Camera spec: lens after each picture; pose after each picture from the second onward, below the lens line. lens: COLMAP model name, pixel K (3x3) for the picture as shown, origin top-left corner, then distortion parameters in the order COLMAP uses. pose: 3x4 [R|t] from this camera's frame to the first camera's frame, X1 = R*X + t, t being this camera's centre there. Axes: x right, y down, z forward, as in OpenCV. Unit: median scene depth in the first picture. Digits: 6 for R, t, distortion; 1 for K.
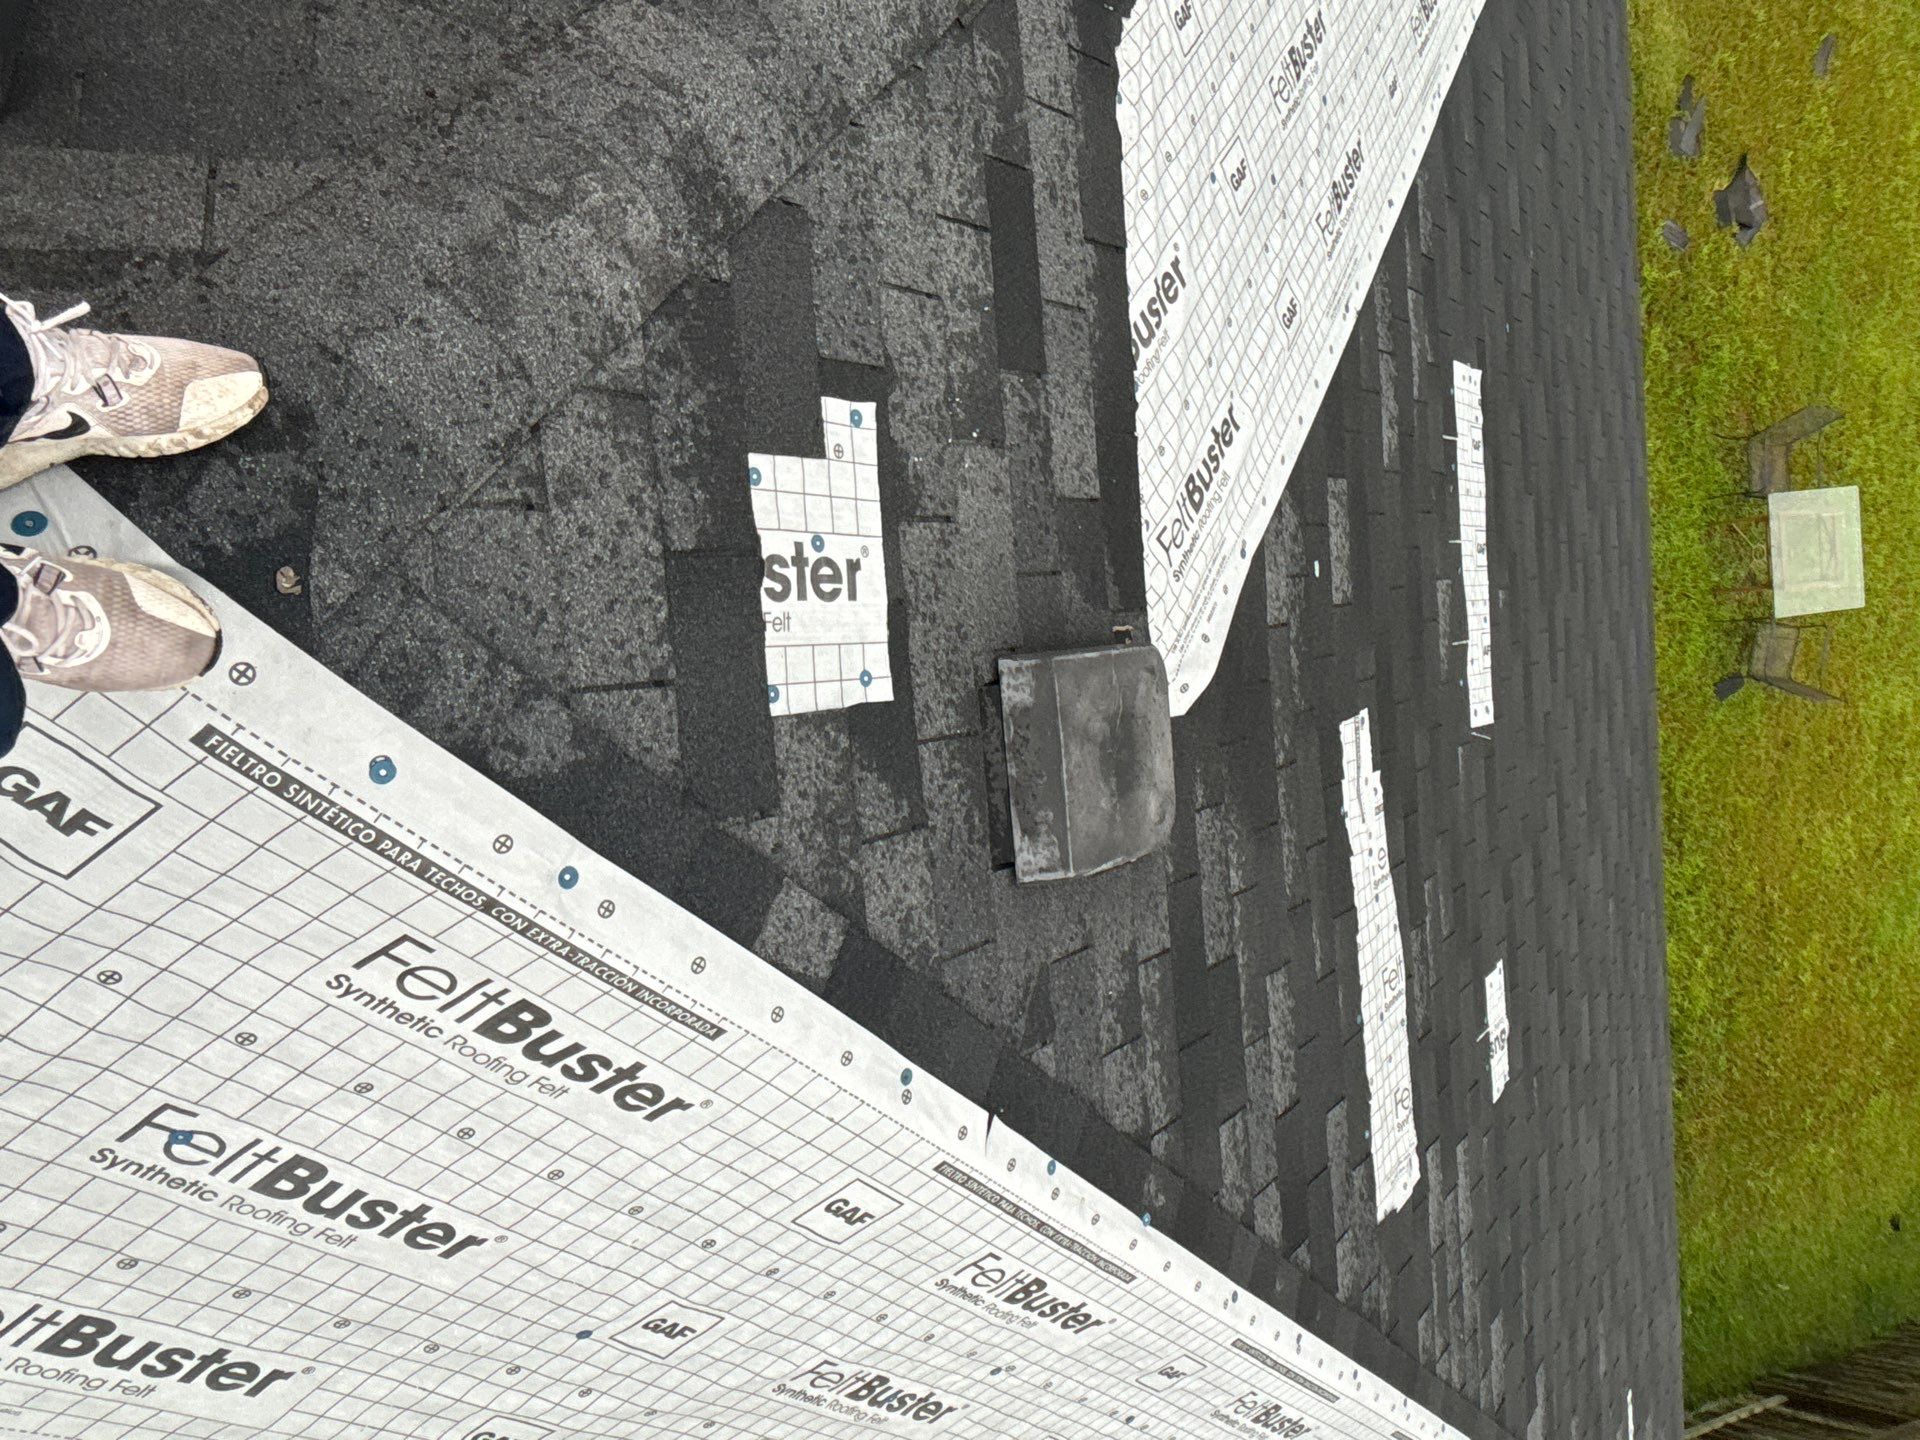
lens RADIAL K [[1208.0, 0, 969.2], [0, 1208.0, 720.9], [0, 0, 1]] dist [0.070503, -0.117845]
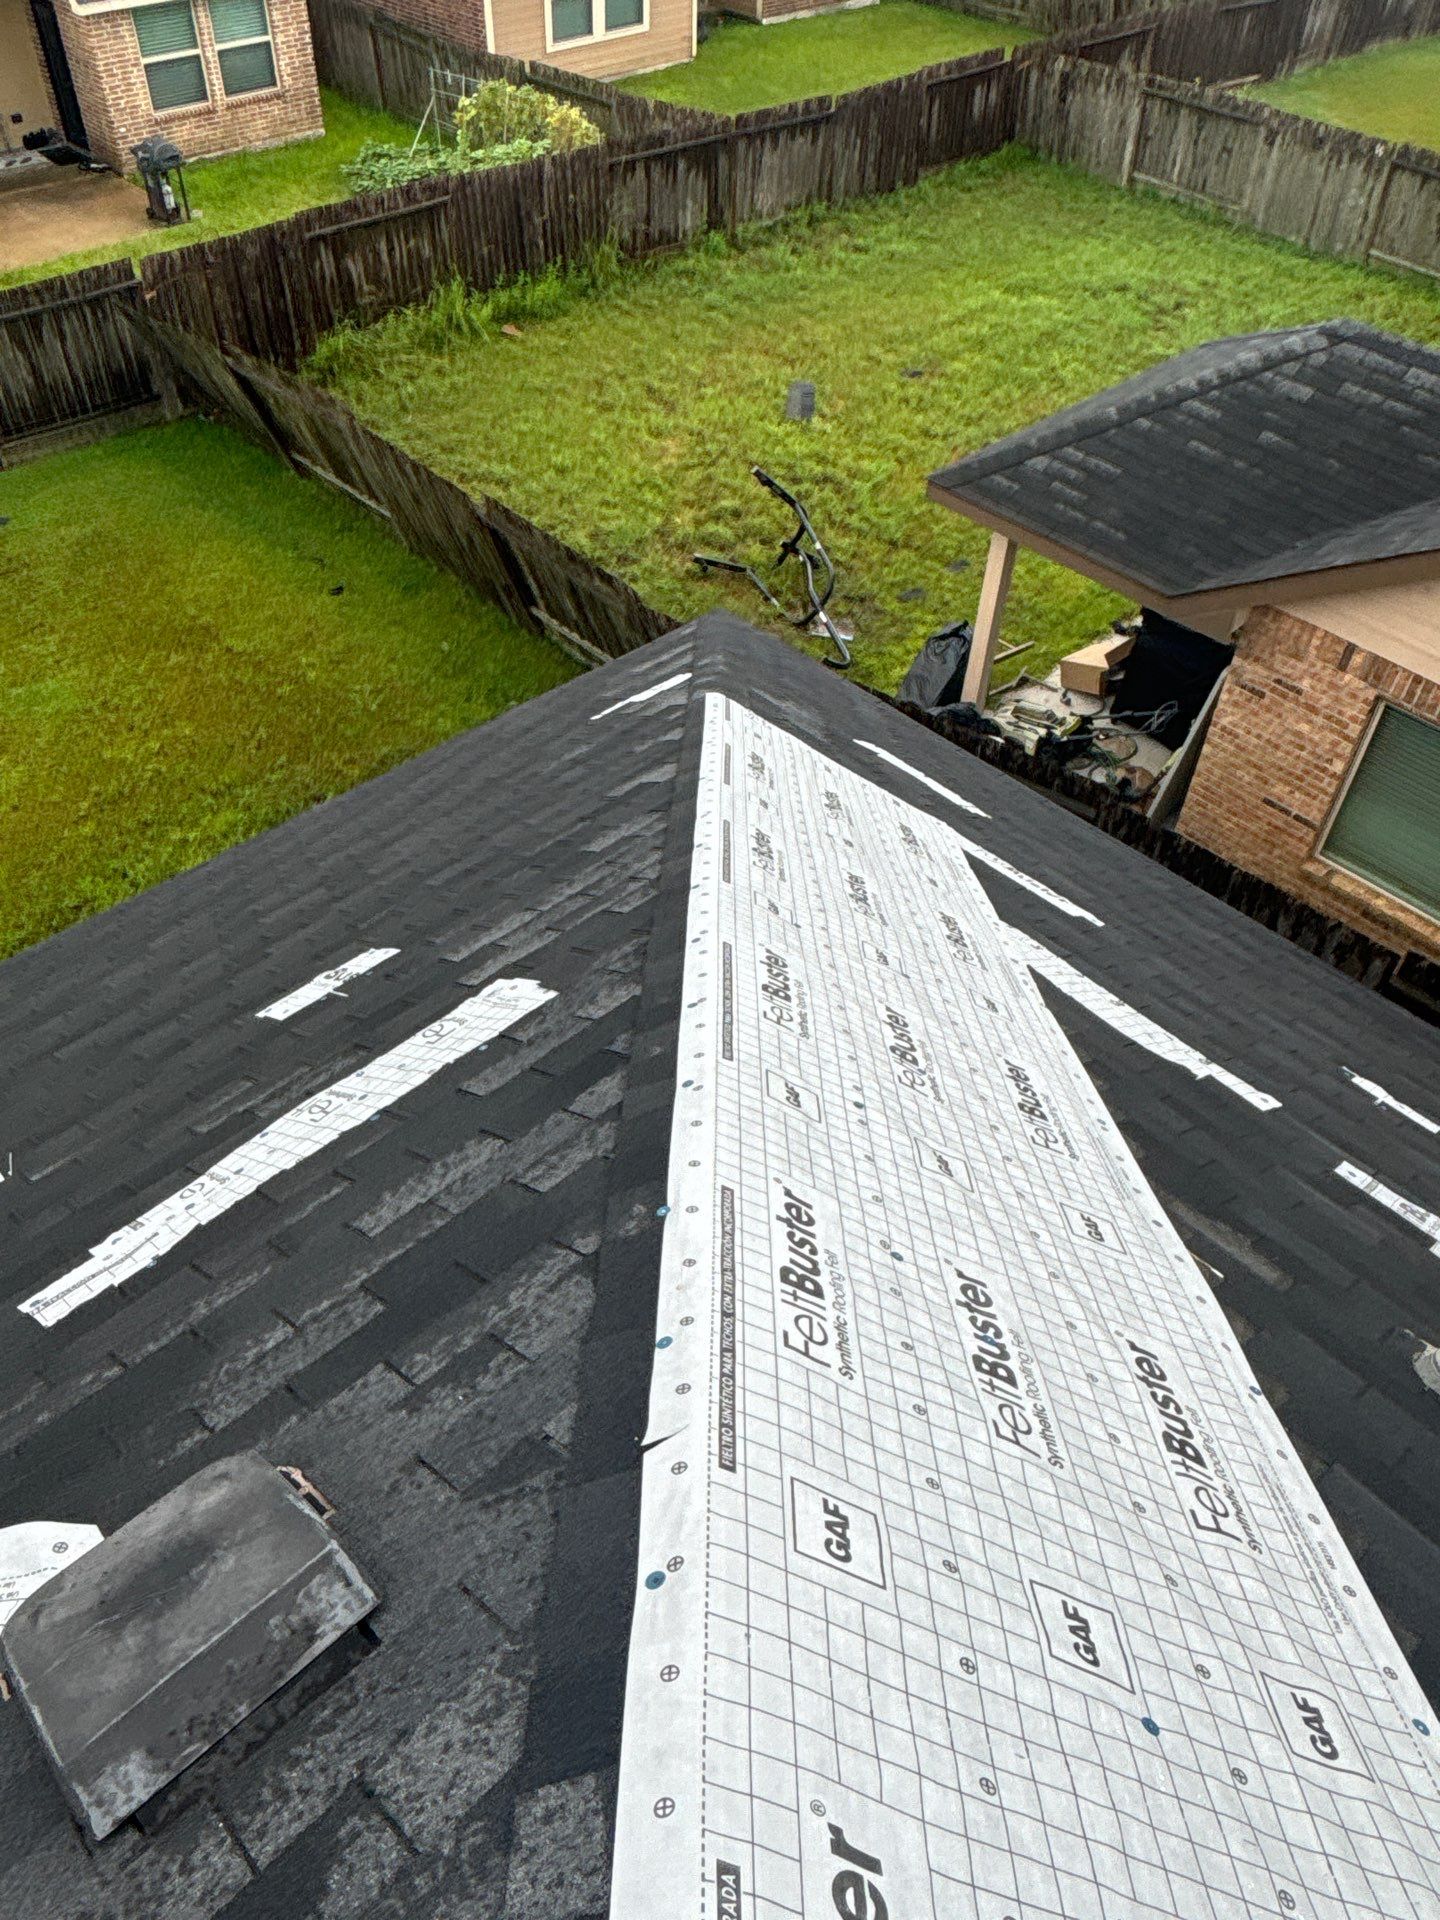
lens RADIAL K [[1405.2, 0, 722.2], [0, 1405.2, 949.1], [0, 0, 1]] dist [0.076535, -0.126201]
pose [[-0.583896, -0.766838, 0.266507, -0.007074], [0.786666, -0.453342, 0.419091, 0.102049], [-0.200556, 0.454358, 0.867950, 0.013279]]
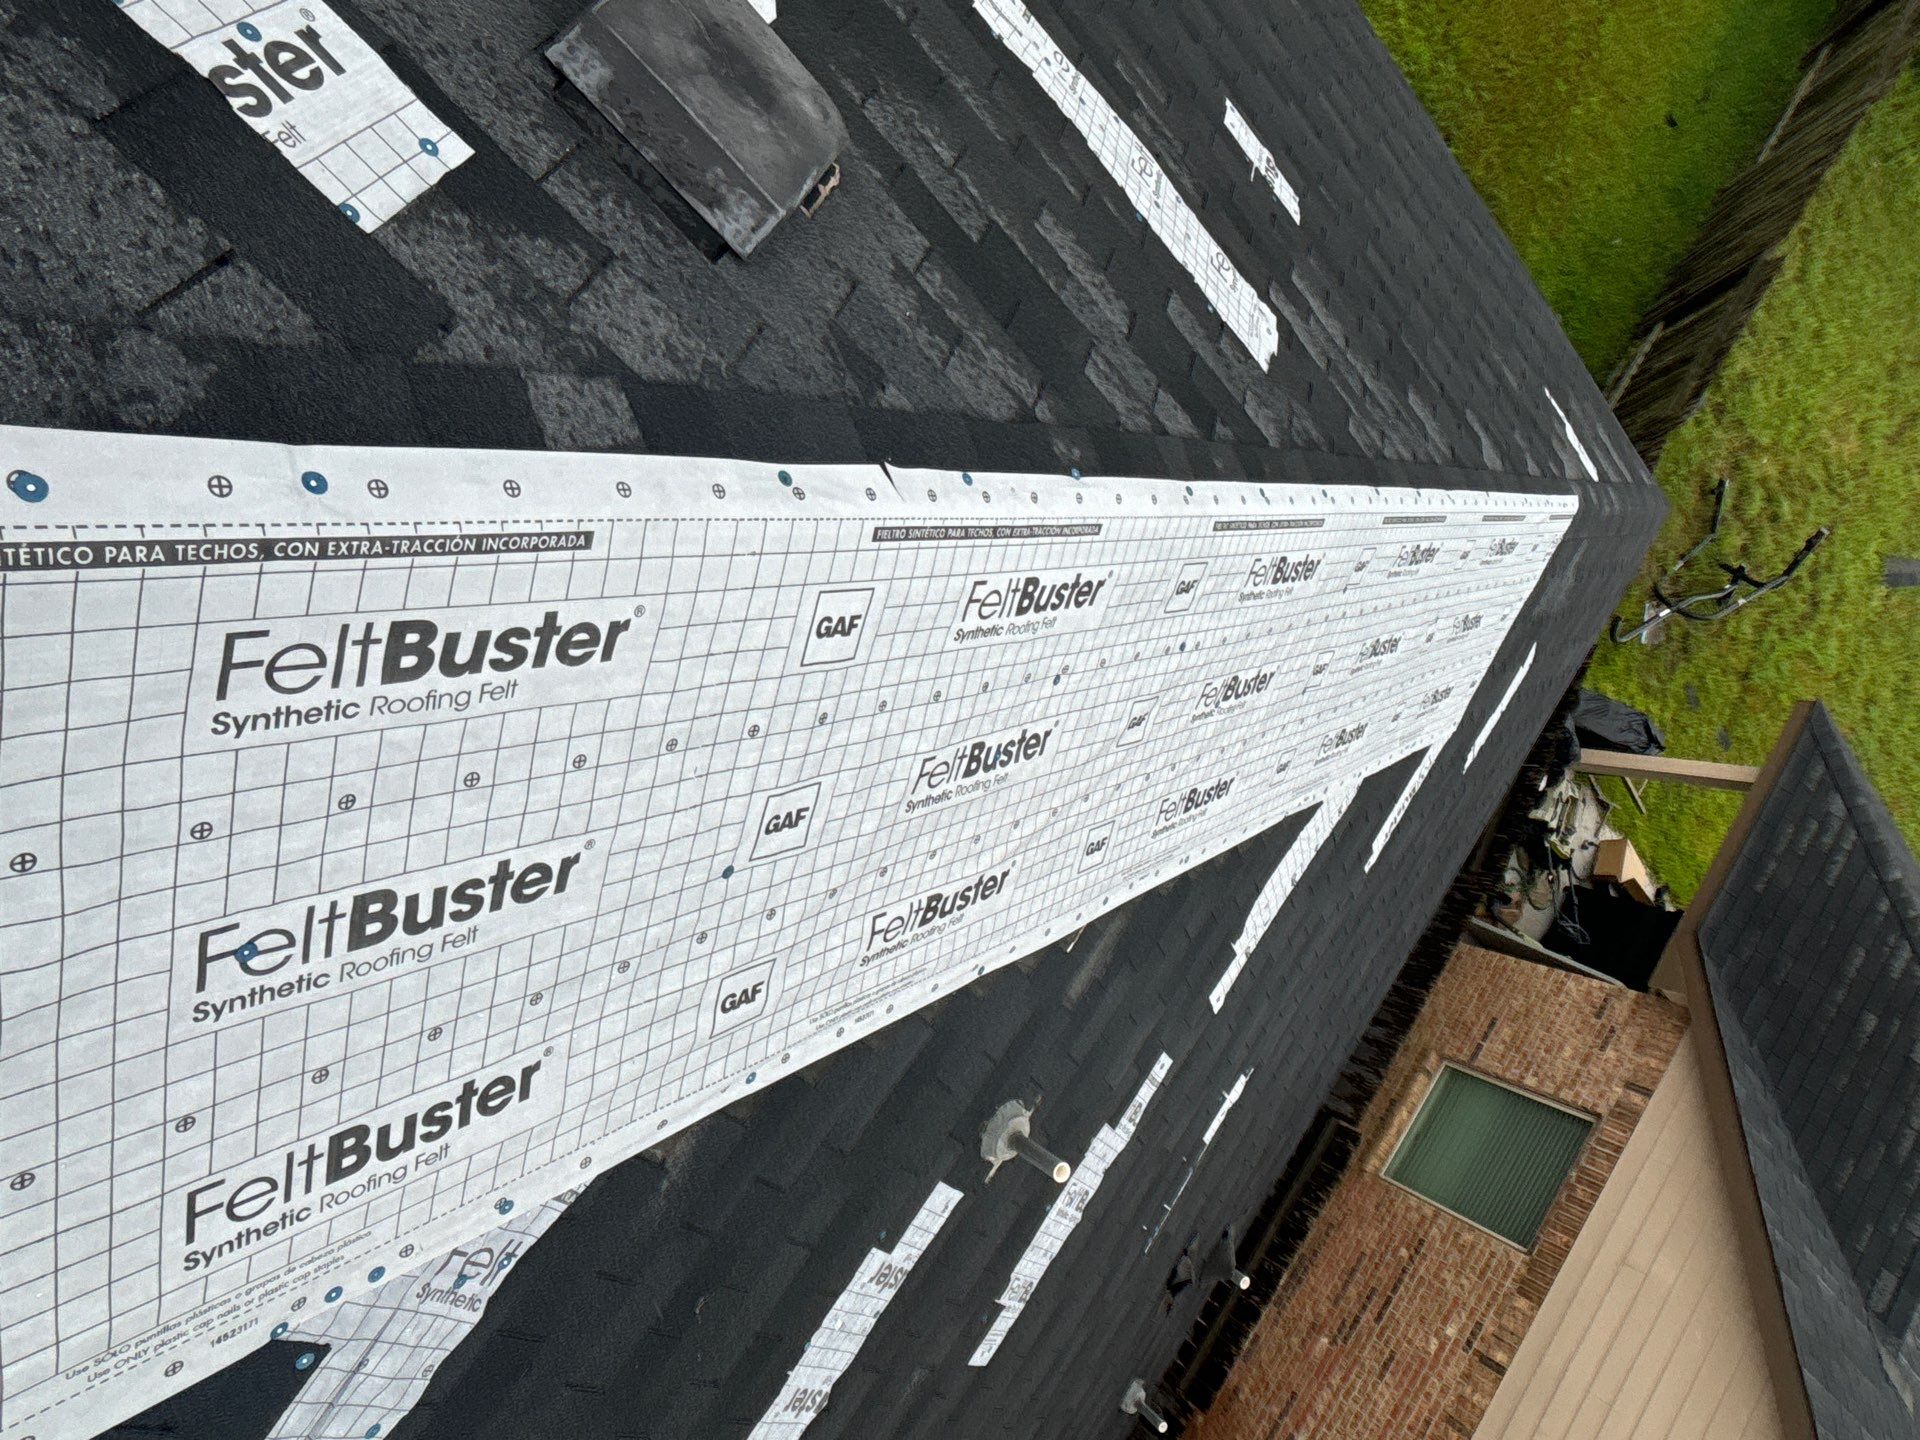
lens RADIAL K [[1208.0, 0, 969.2], [0, 1208.0, 720.9], [0, 0, 1]] dist [0.070503, -0.117845]
pose [[0.749579, -0.661363, -0.027034, -0.034228], [0.626775, 0.696063, 0.350212, 0.142608], [-0.212800, -0.279456, 0.936280, -0.001079]]
